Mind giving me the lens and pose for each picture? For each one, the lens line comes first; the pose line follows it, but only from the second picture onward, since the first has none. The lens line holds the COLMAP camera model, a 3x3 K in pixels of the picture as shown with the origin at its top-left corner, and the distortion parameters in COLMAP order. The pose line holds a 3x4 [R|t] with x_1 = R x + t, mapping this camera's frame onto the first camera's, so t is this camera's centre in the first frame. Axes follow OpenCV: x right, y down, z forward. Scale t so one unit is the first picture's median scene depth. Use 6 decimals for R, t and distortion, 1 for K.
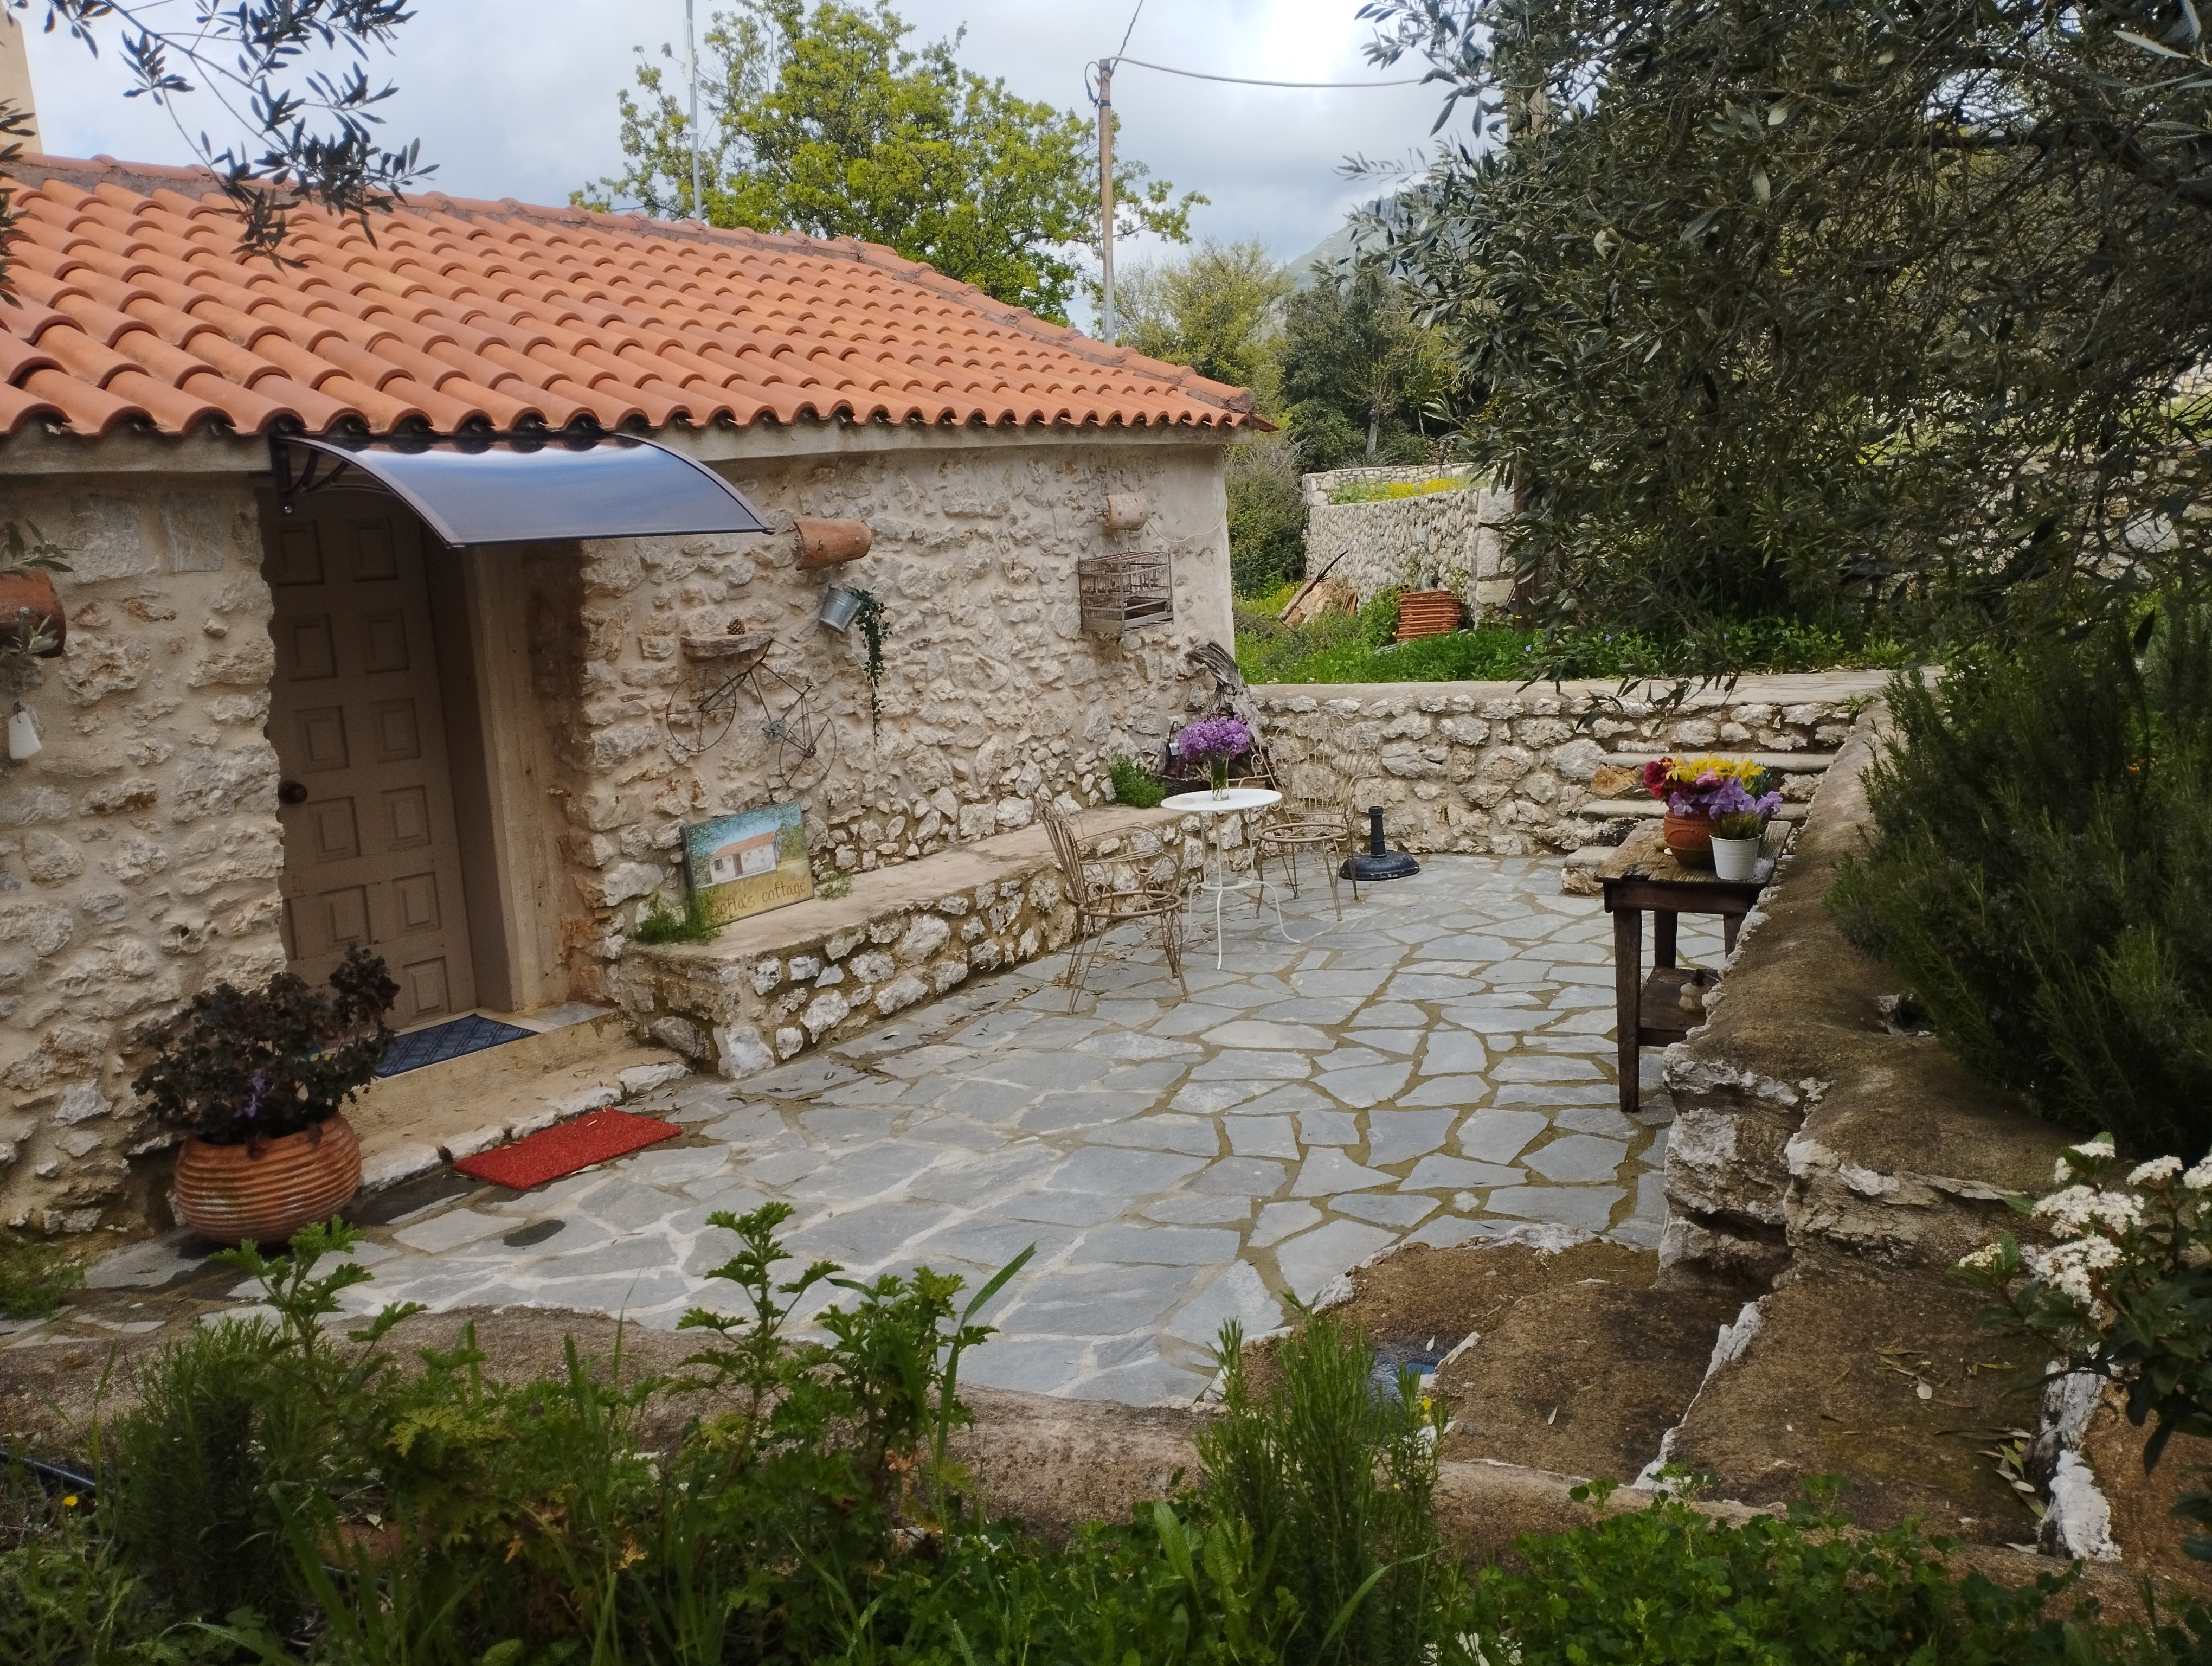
lens RADIAL K [[1841.9, 0, 1106.0], [0, 1841.9, 833.0], [0, 0, 1]] dist [0.144414, -0.104477]
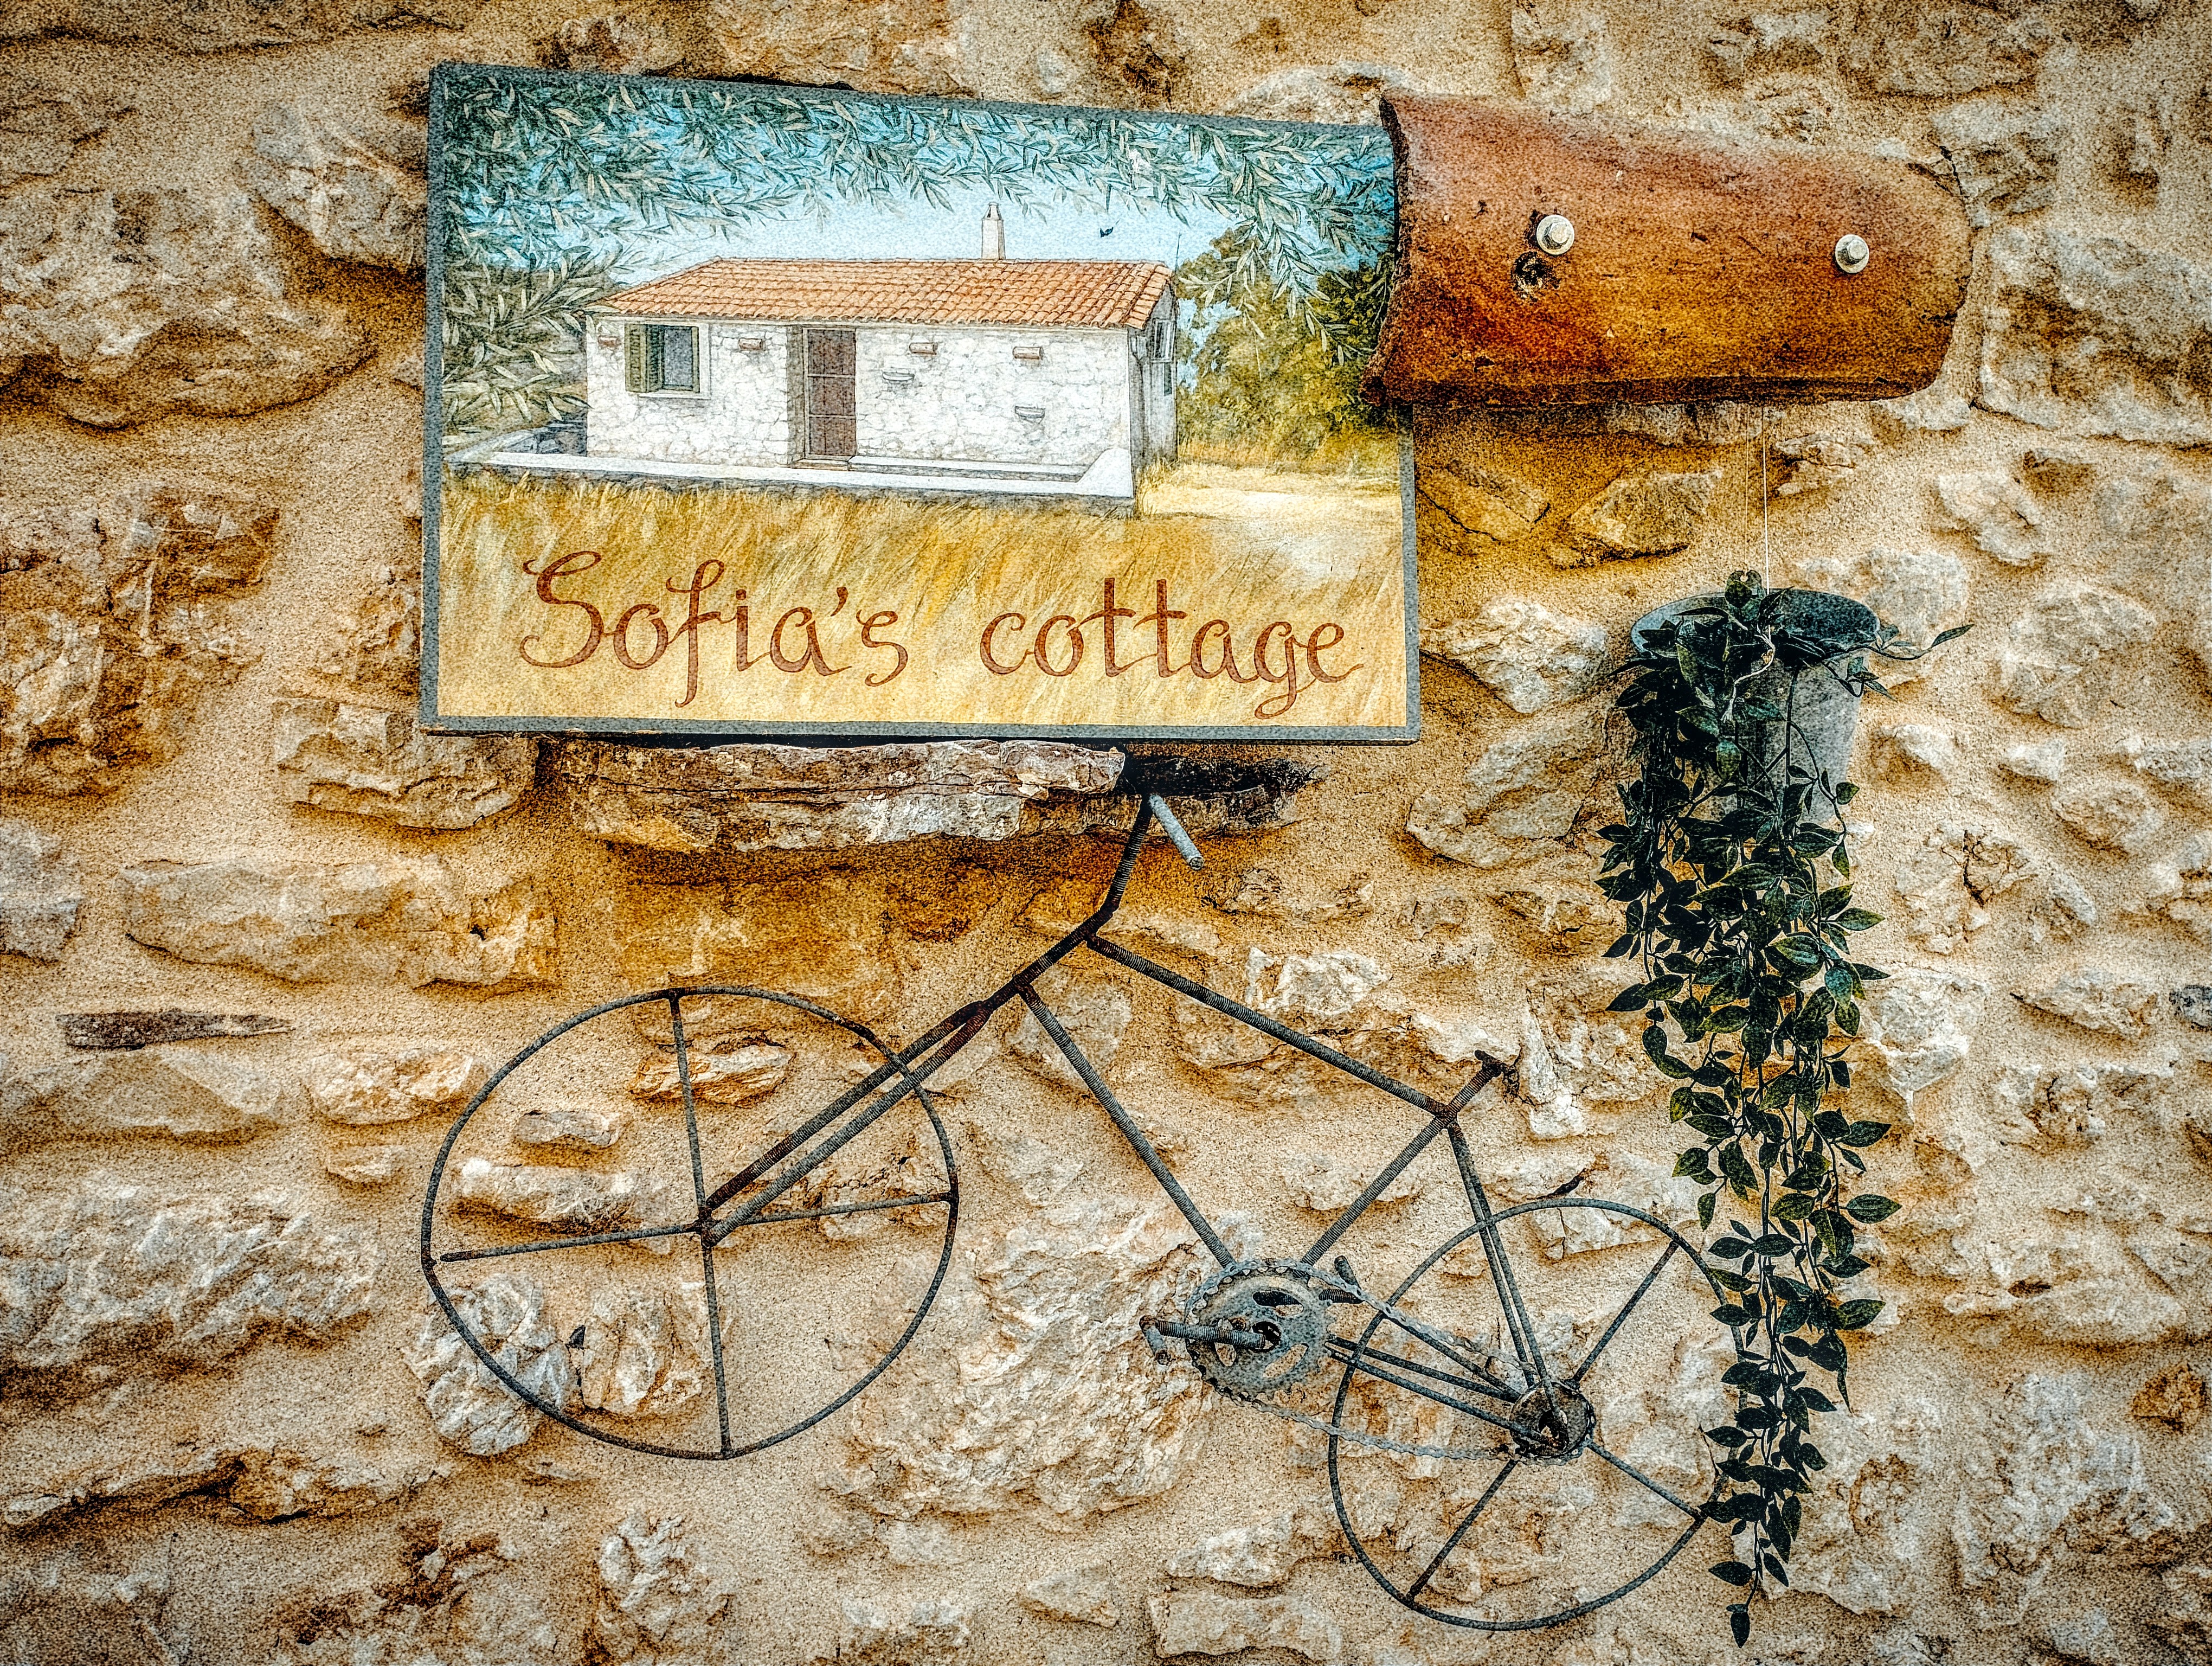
lens RADIAL K [[1841.9, 0, 1106.0], [0, 1841.9, 833.0], [0, 0, 1]] dist [0.144414, -0.104477]
pose [[0.745443, 0.080460, -0.661696, -0.071278], [-0.195948, 0.975279, -0.102156, -0.081481], [0.637118, 0.205810, 0.742780, 0.844250]]
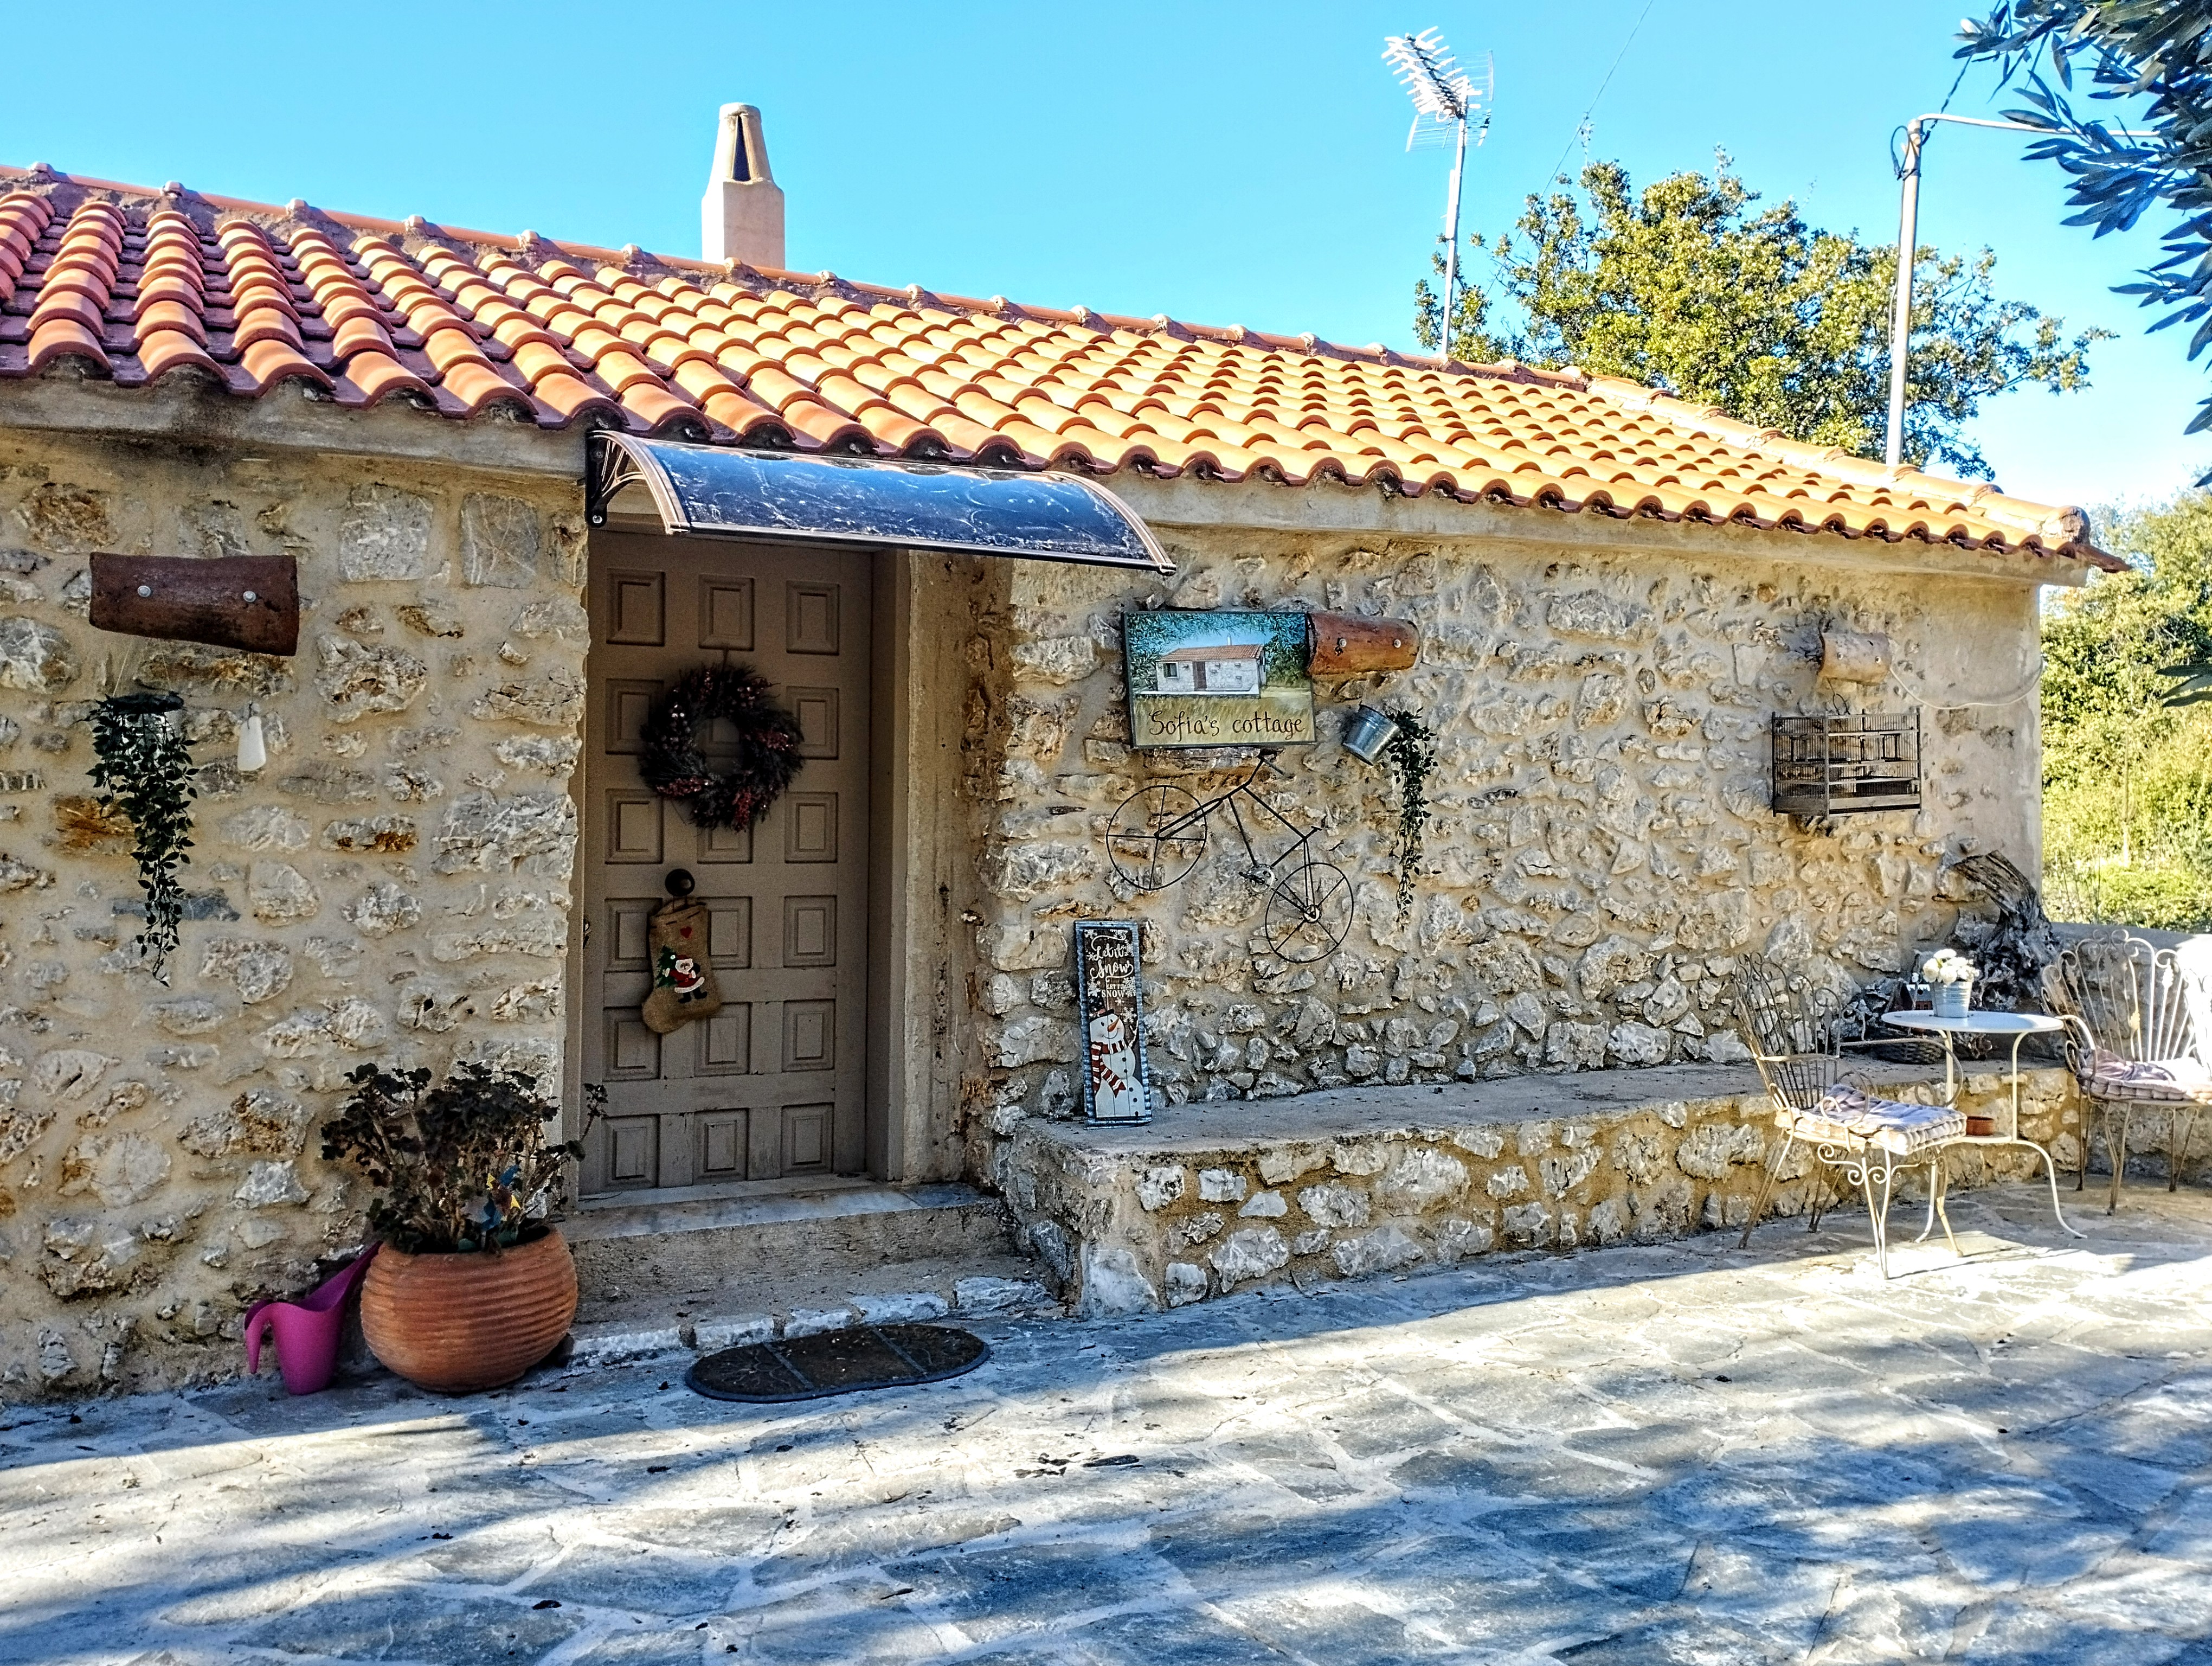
lens RADIAL K [[1841.9, 0, 1106.0], [0, 1841.9, 833.0], [0, 0, 1]] dist [0.144414, -0.104477]
pose [[0.889127, 0.074143, -0.451614, 0.110551], [-0.136429, 0.984864, -0.106908, 0.017839], [0.436852, 0.156668, 0.885785, 0.275967]]
